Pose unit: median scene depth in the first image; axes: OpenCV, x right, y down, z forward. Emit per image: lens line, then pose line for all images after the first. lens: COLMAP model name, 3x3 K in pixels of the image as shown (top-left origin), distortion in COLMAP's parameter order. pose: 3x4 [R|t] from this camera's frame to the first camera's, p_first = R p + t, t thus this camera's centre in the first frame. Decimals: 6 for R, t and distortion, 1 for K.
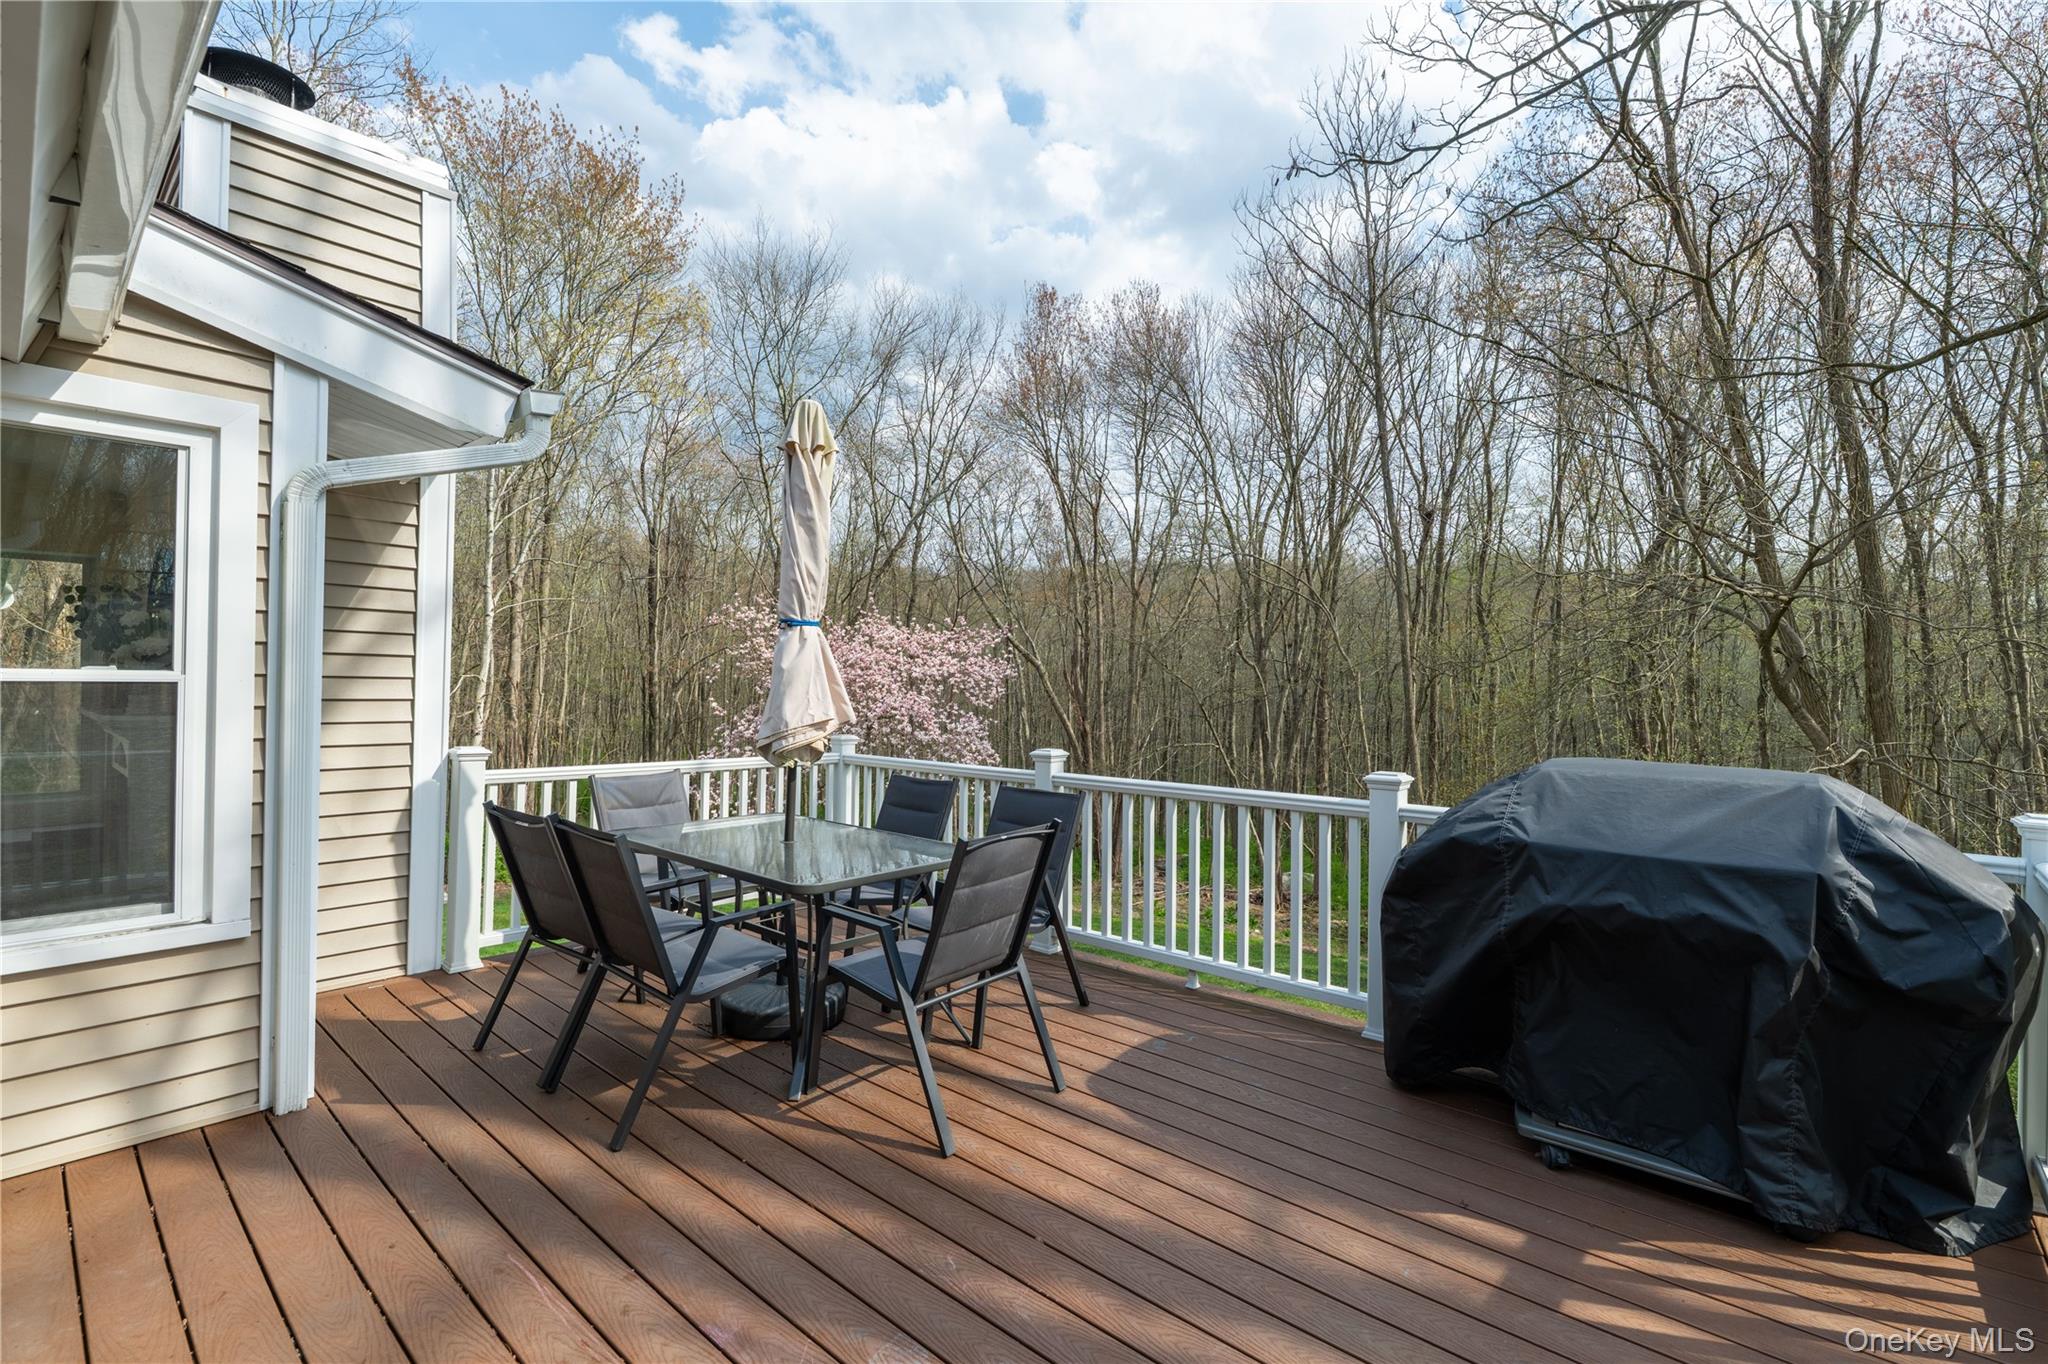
lens RADIAL K [[907.8, 0, 1030.1], [0, 907.8, 679.1], [0, 0, 1]] dist [-0.001154, -0.000088]
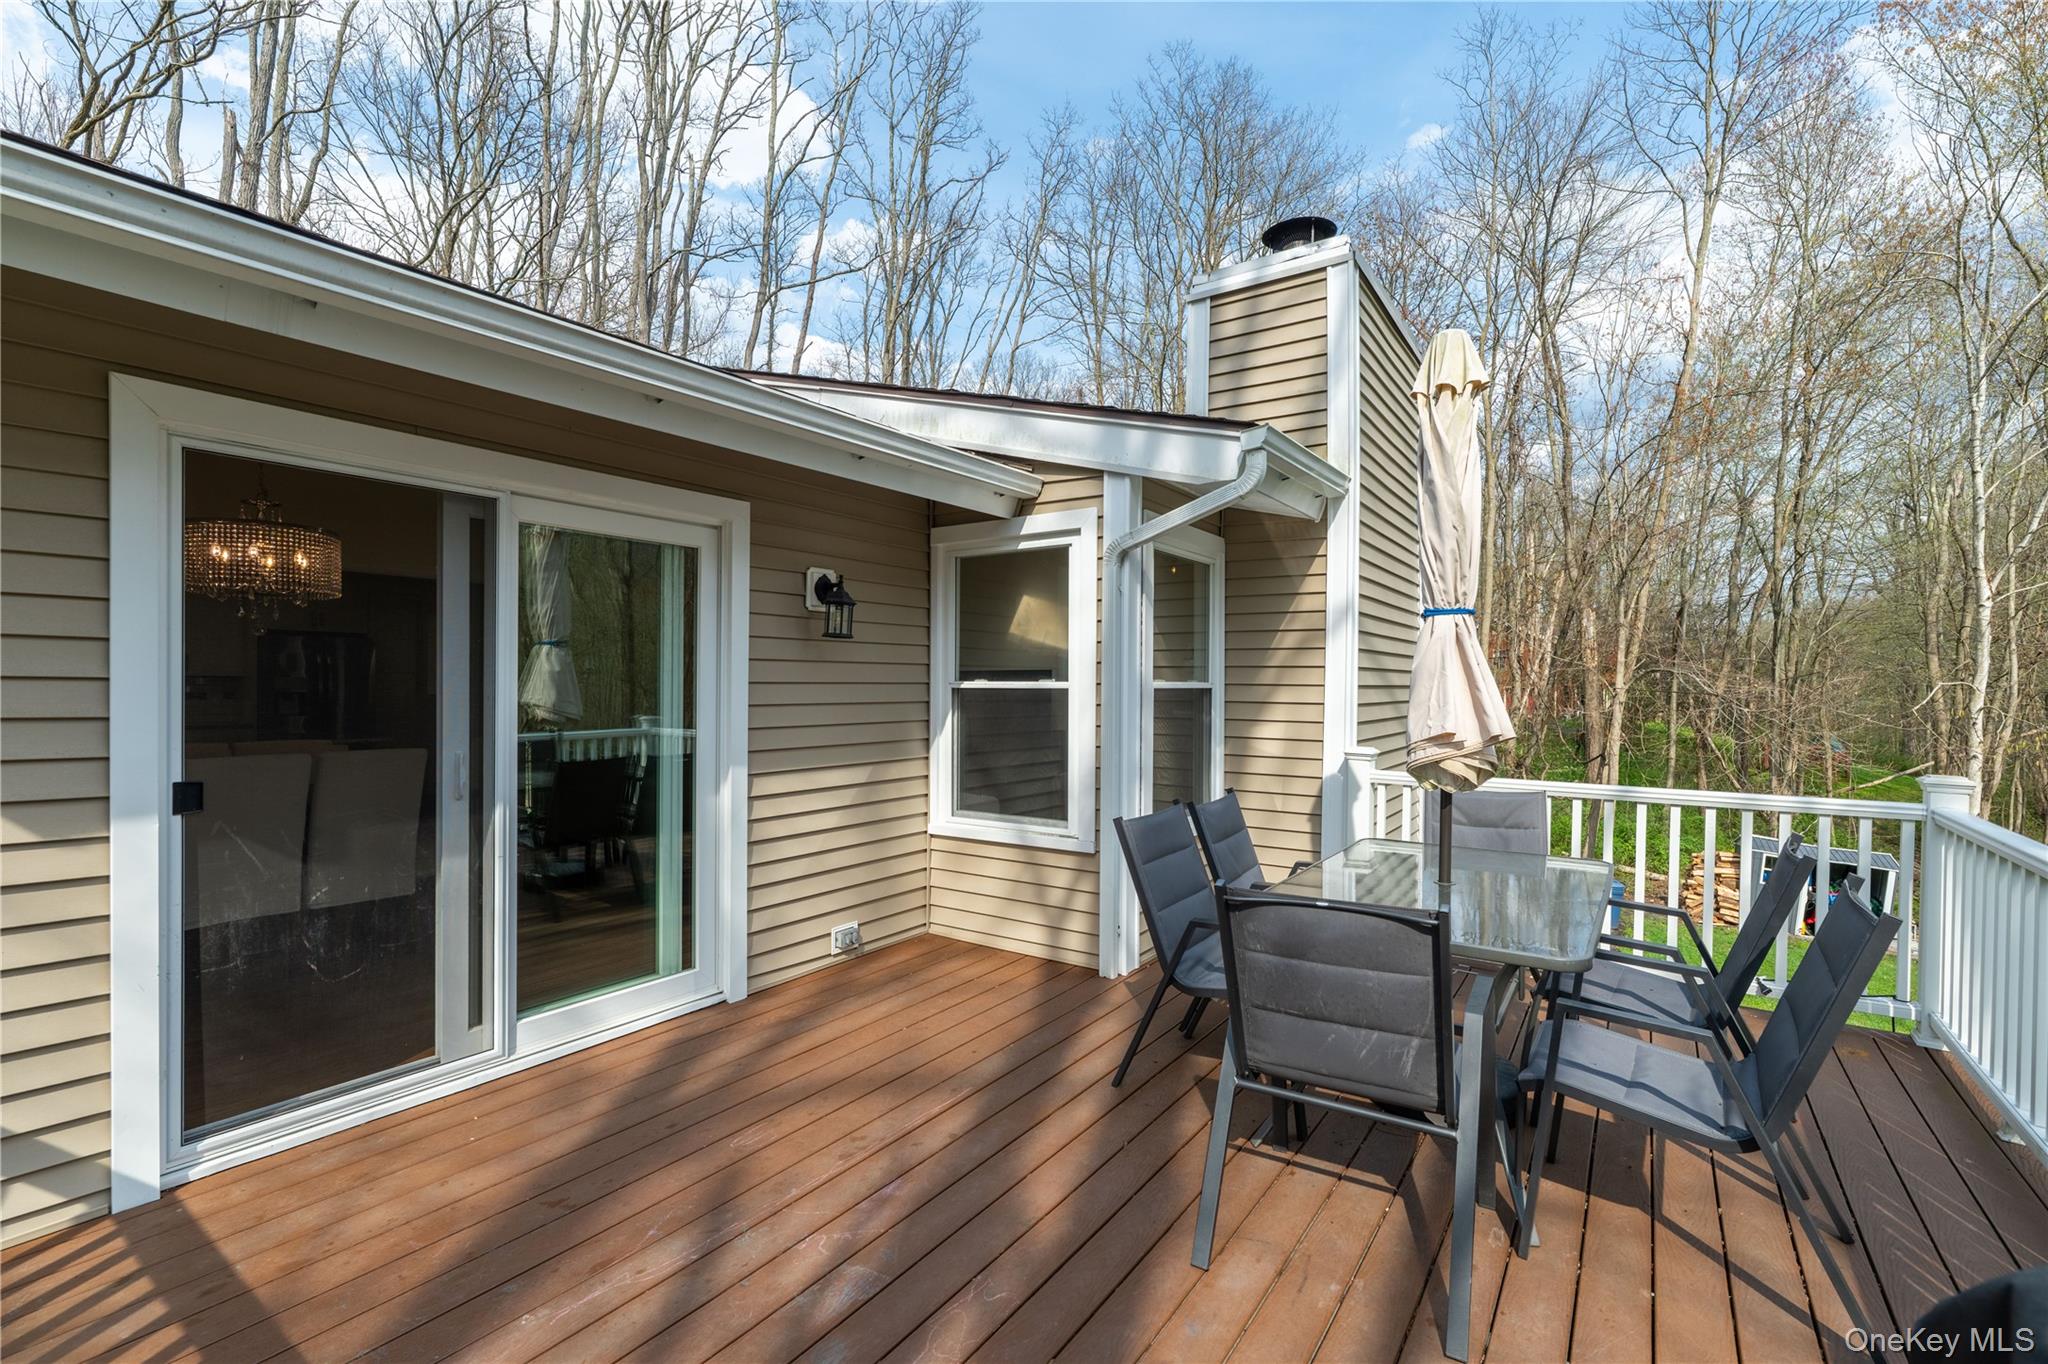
lens RADIAL K [[907.8, 0, 1030.9], [0, 907.8, 691.5], [0, 0, 1]] dist [-0.001154, -0.000088]
pose [[0.113515, -0.002022, -0.993534, 0.636433], [0.004047, 0.999991, -0.001572, 0.010374], [0.993528, -0.003842, 0.113522, 0.693085]]
